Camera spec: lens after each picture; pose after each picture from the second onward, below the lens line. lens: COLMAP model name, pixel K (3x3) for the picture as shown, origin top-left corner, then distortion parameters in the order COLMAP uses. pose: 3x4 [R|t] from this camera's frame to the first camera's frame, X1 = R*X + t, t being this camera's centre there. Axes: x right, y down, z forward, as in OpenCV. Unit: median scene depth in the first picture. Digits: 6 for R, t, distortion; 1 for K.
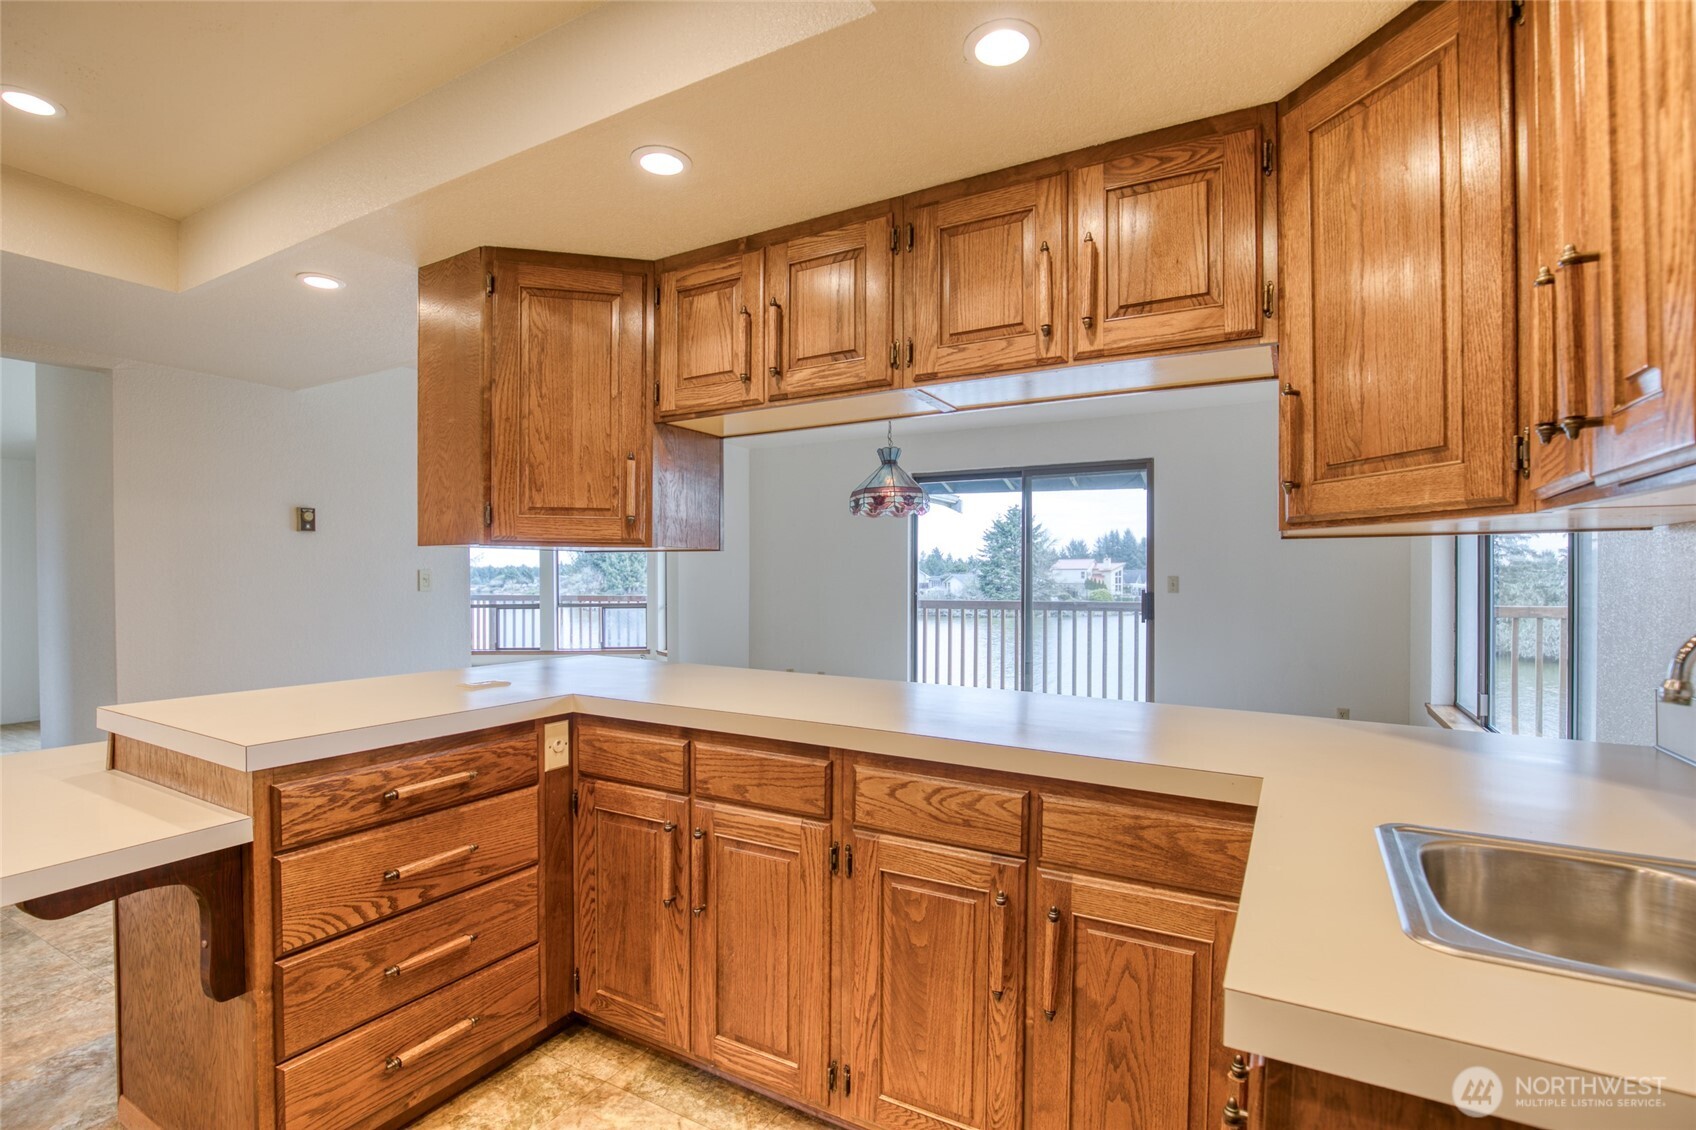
lens RADIAL K [[778.4, 0, 896.7], [0, 778.4, 595.2], [0, 0, 1]] dist [-0.032994, 0.000087]
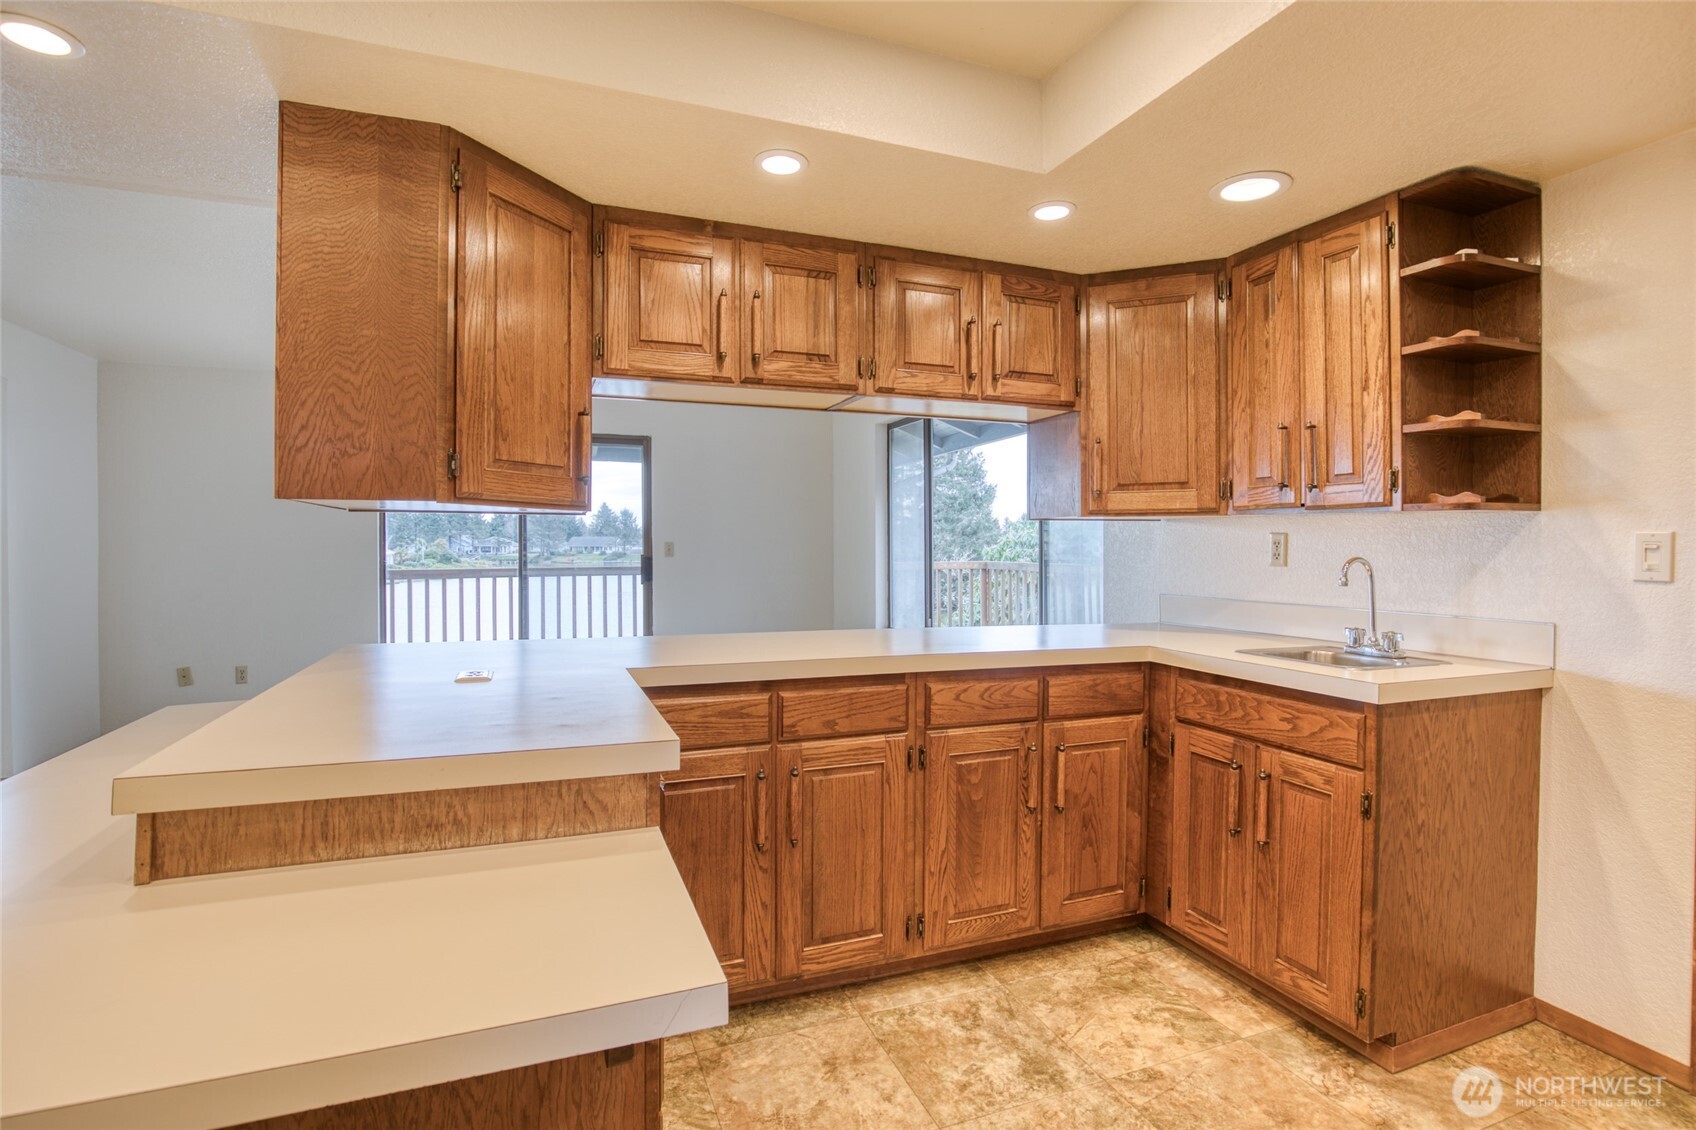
lens RADIAL K [[777.0, 0, 832.2], [0, 777.0, 561.9], [0, 0, 1]] dist [-0.026831, 0.000399]
pose [[0.657985, -0.018325, 0.752808, -1.096470], [0.017369, 0.999807, 0.009156, -0.005696], [-0.752830, 0.007051, 0.658177, 0.226746]]
